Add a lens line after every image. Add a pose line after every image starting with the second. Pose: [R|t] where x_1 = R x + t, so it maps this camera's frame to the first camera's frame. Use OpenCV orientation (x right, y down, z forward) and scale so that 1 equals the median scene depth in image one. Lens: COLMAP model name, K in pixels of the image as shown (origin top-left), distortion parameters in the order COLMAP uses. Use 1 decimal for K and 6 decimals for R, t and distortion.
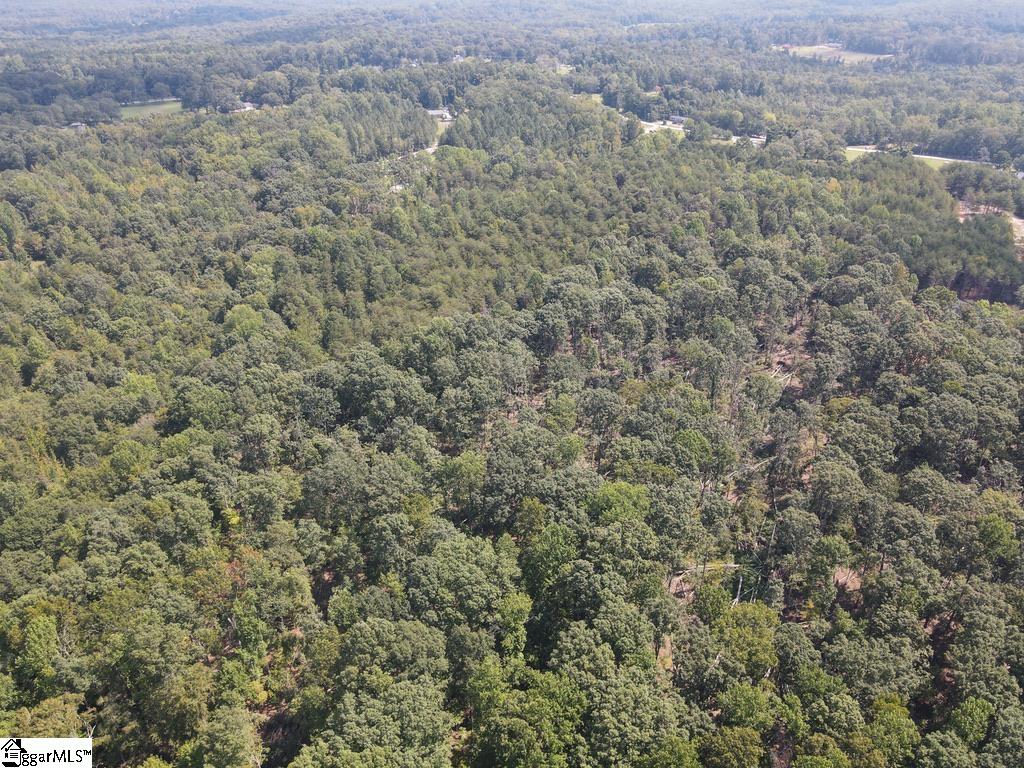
lens RADIAL K [[742.8, 0, 512.0], [0, 742.8, 384.0], [0, 0, 1]] dist [-0.000042, 0.010701]
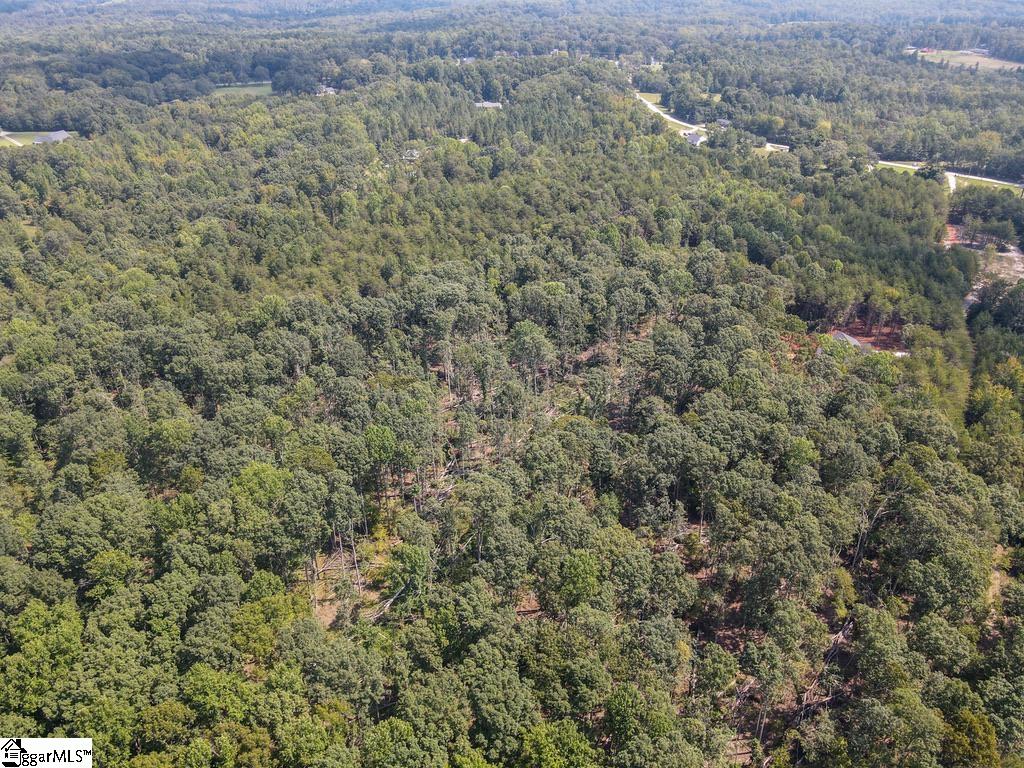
lens RADIAL K [[739.2, 0, 512.0], [0, 739.2, 384.0], [0, 0, 1]] dist [0.006122, 0.005871]
pose [[0.973482, 0.118782, -0.195508, 0.287719], [-0.117266, 0.992912, 0.019355, -0.016230], [0.196421, 0.004085, 0.980511, 0.026847]]
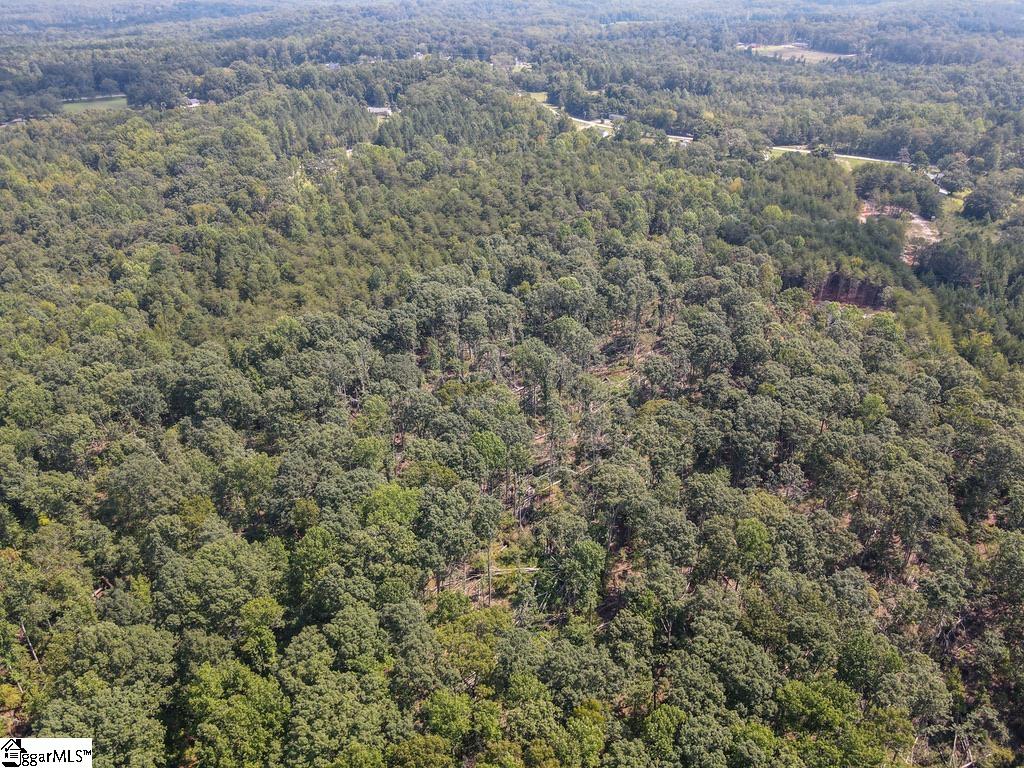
lens RADIAL K [[742.8, 0, 512.0], [0, 742.8, 384.0], [0, 0, 1]] dist [-0.000042, 0.010701]
pose [[0.999990, 0.004454, 0.001066, 0.130586], [-0.004456, 0.999987, 0.002465, -0.002203], [-0.001055, -0.002470, 0.999996, 0.004778]]
